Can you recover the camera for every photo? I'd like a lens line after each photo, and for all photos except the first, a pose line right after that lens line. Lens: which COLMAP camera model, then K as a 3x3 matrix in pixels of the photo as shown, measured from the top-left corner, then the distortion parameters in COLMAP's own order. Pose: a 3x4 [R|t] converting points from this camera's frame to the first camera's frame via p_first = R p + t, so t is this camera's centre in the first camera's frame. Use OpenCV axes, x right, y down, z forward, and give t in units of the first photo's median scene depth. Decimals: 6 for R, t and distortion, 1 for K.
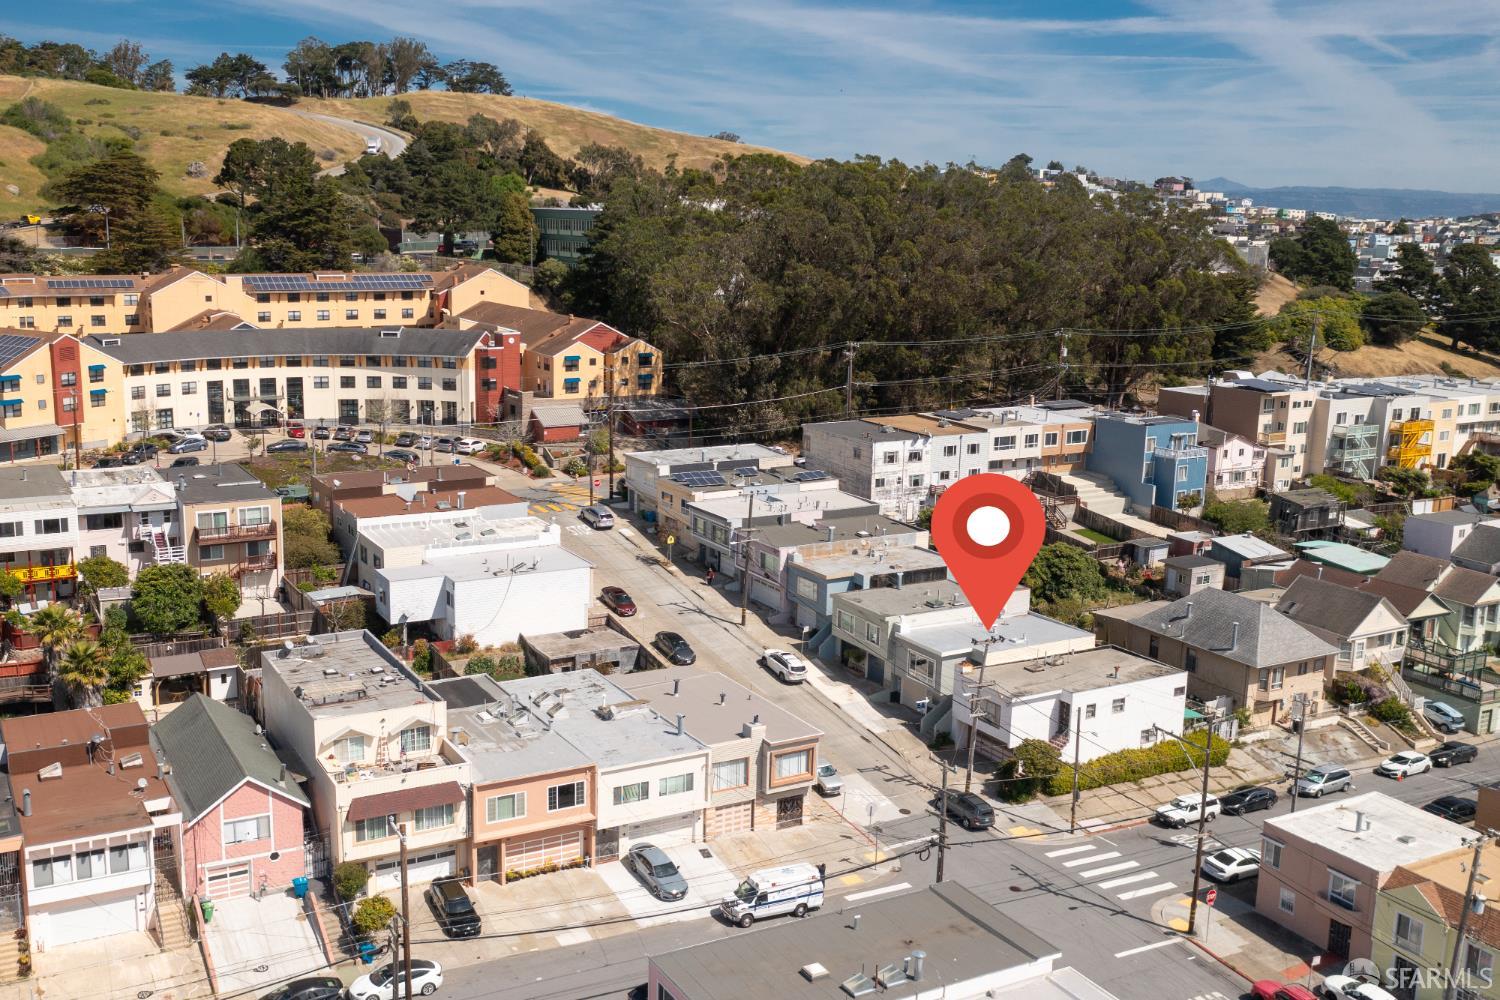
lens RADIAL K [[1455.5, 0, 656.5], [0, 1455.5, 497.7], [0, 0, 1]] dist [-0.004377, 0.015122]
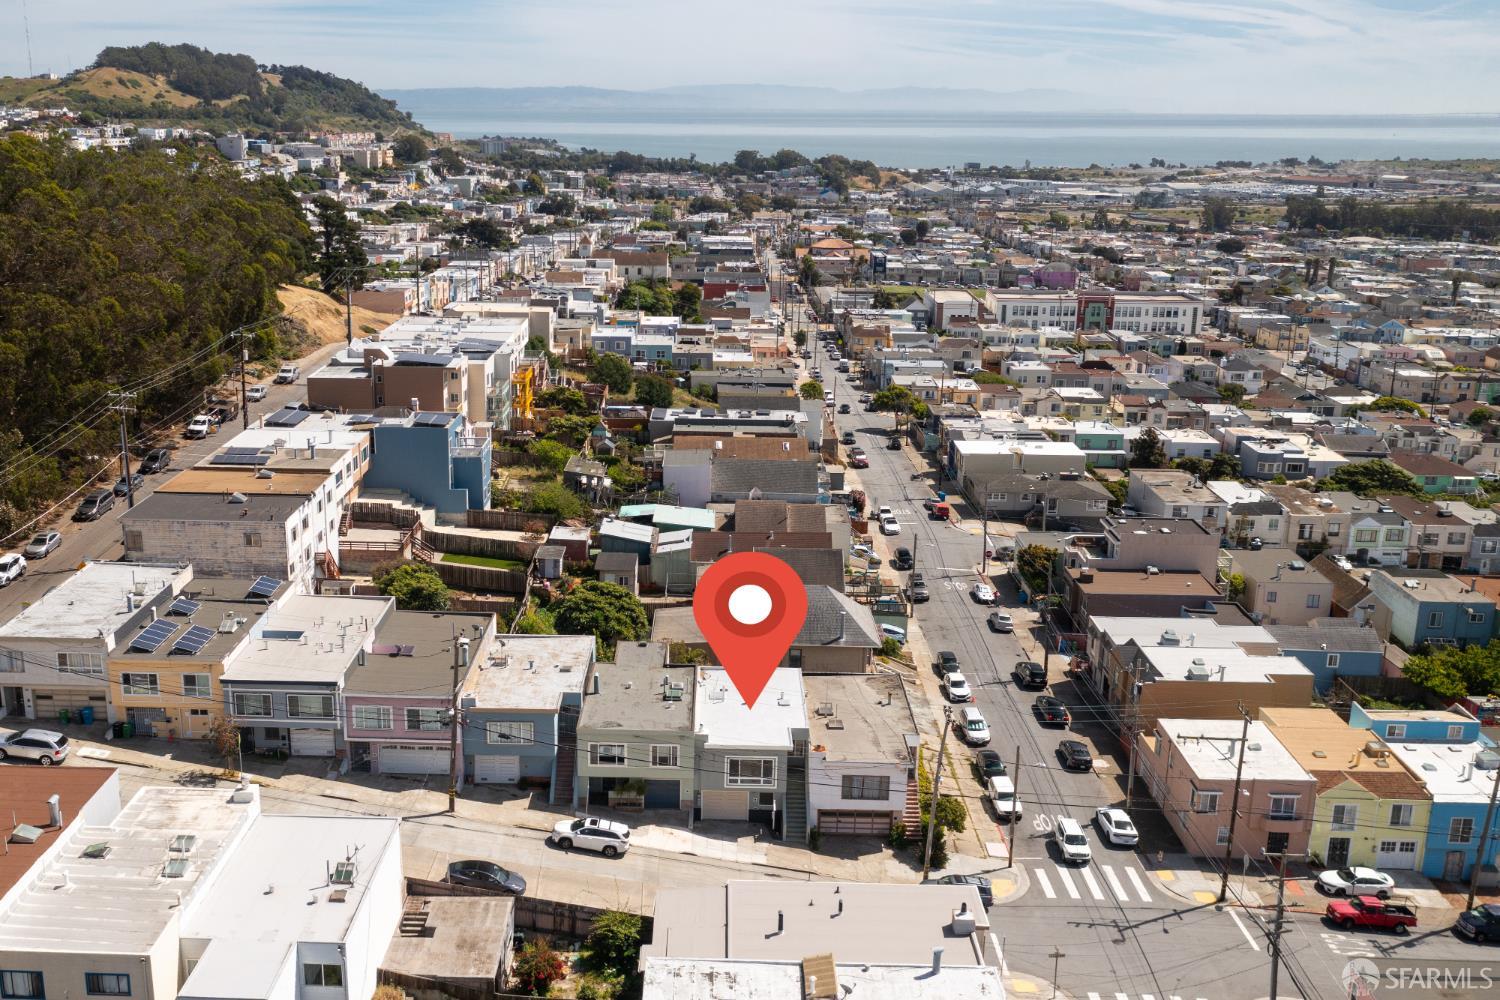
lens RADIAL K [[1455.5, 0, 656.5], [0, 1455.5, 497.7], [0, 0, 1]] dist [-0.004377, 0.015122]
pose [[0.495779, -0.234390, 0.836220, -0.362384], [0.172317, 0.970295, 0.169806, -0.134777], [-0.851181, 0.059909, 0.521441, 0.397153]]
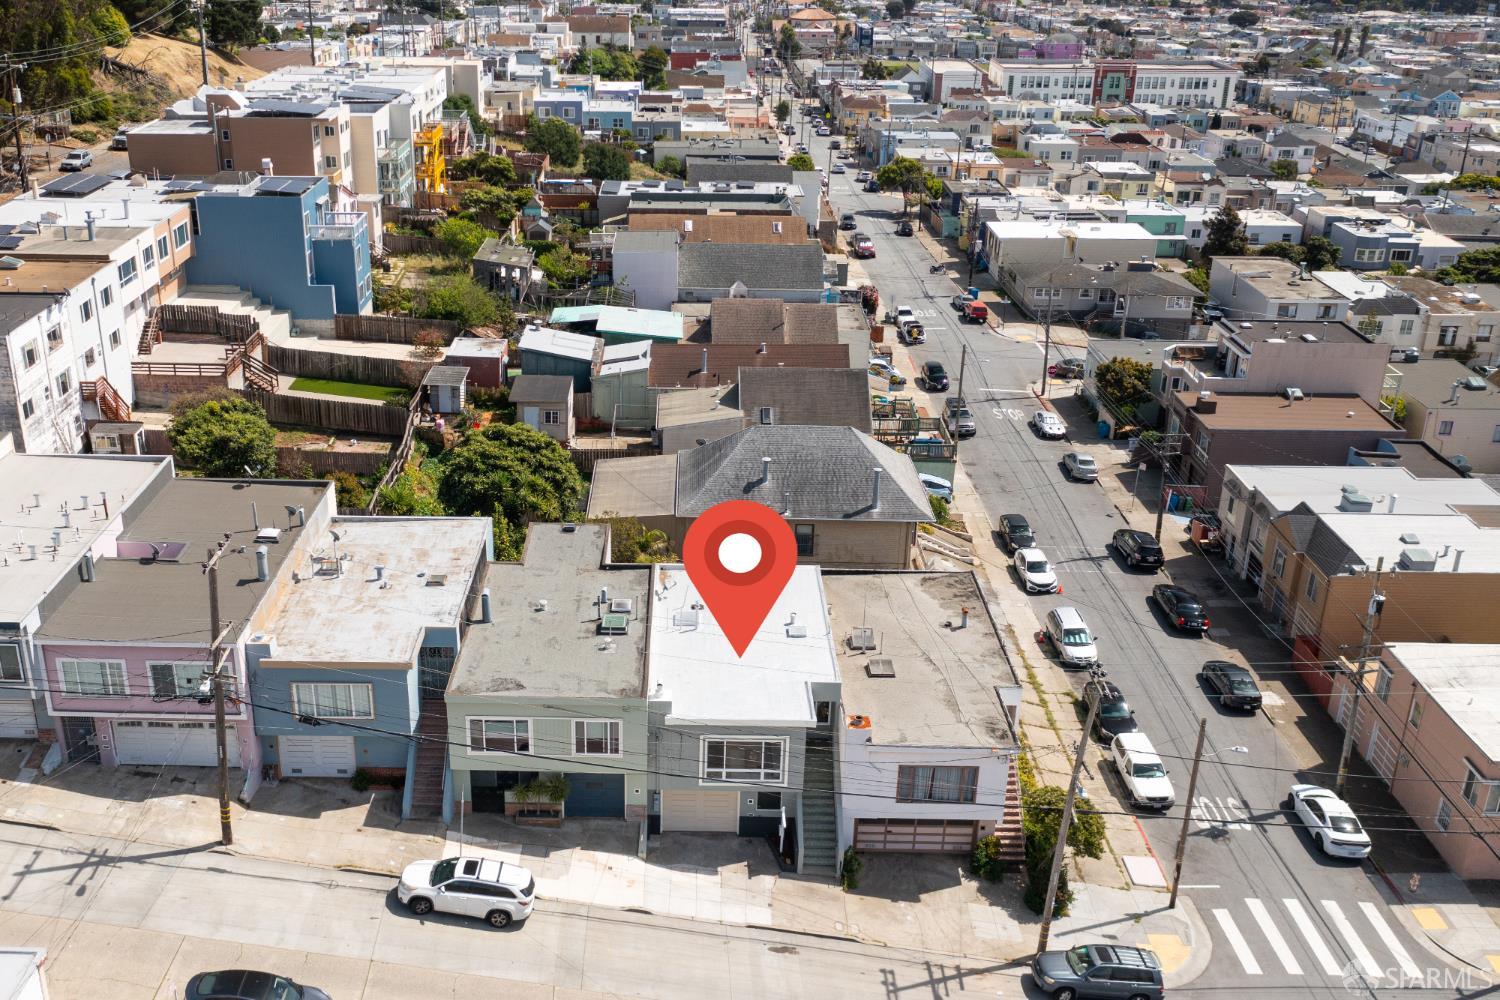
lens RADIAL K [[1455.5, 0, 656.5], [0, 1455.5, 497.7], [0, 0, 1]] dist [-0.004377, 0.015122]
pose [[0.476886, -0.349397, 0.806536, -0.146595], [0.174422, 0.936967, 0.302769, -0.088548], [-0.861485, -0.003709, 0.507769, 0.519409]]
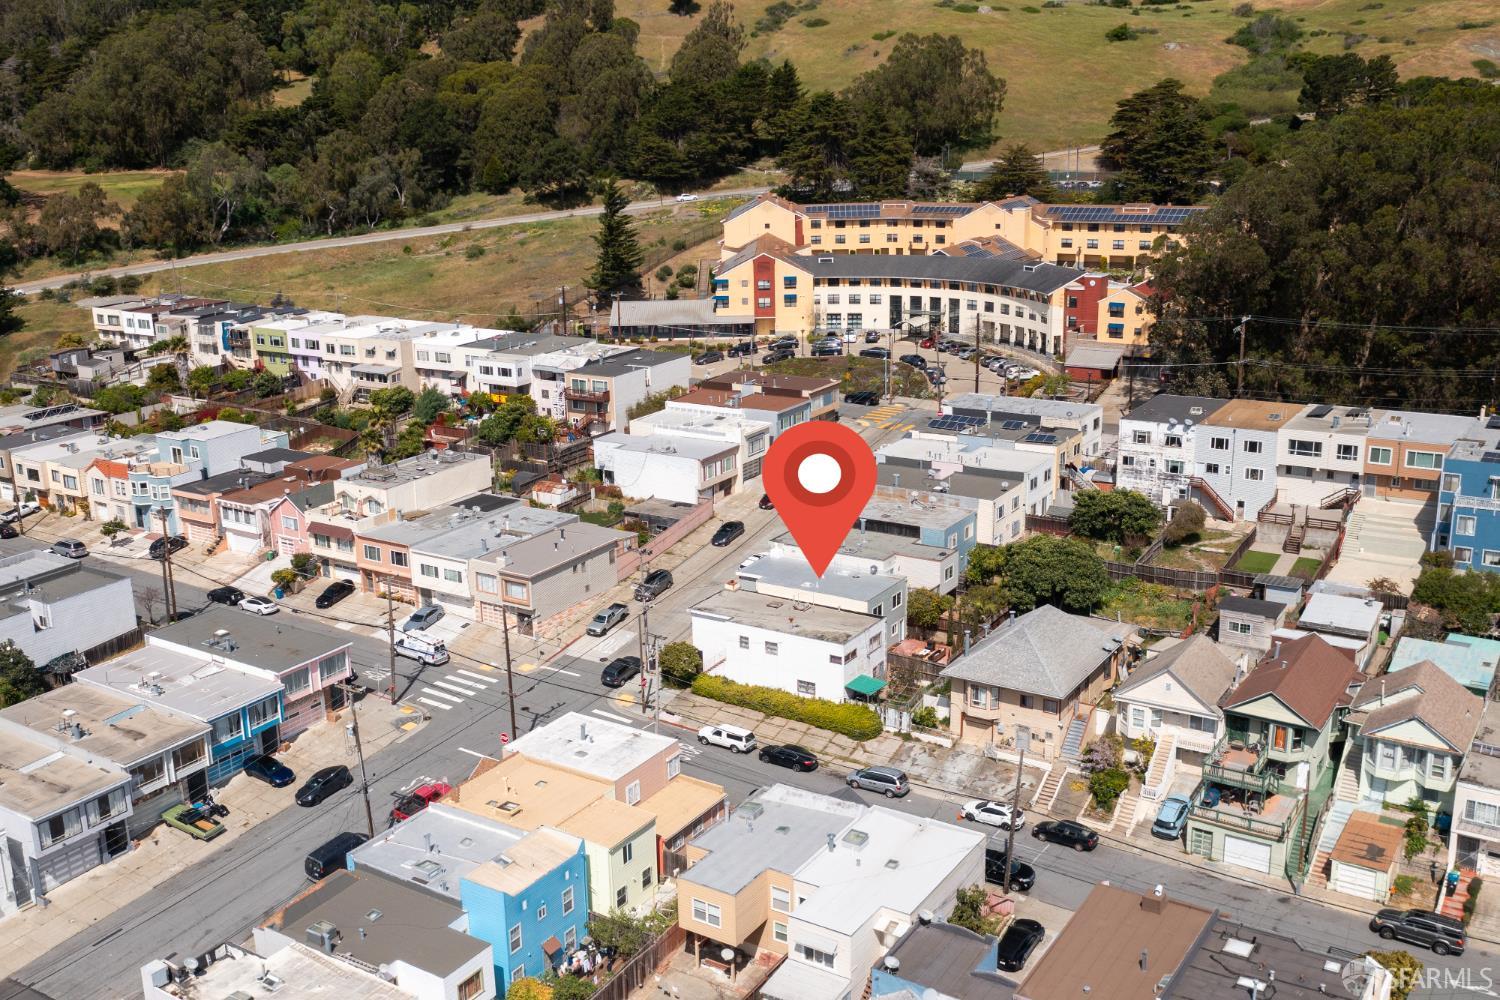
lens RADIAL K [[1455.5, 0, 656.5], [0, 1455.5, 497.7], [0, 0, 1]] dist [-0.004377, 0.015122]
pose [[0.465883, 0.210232, -0.859509, 0.796070], [-0.135801, 0.976845, 0.165324, -0.097709], [0.874363, 0.039700, 0.483645, 0.227580]]
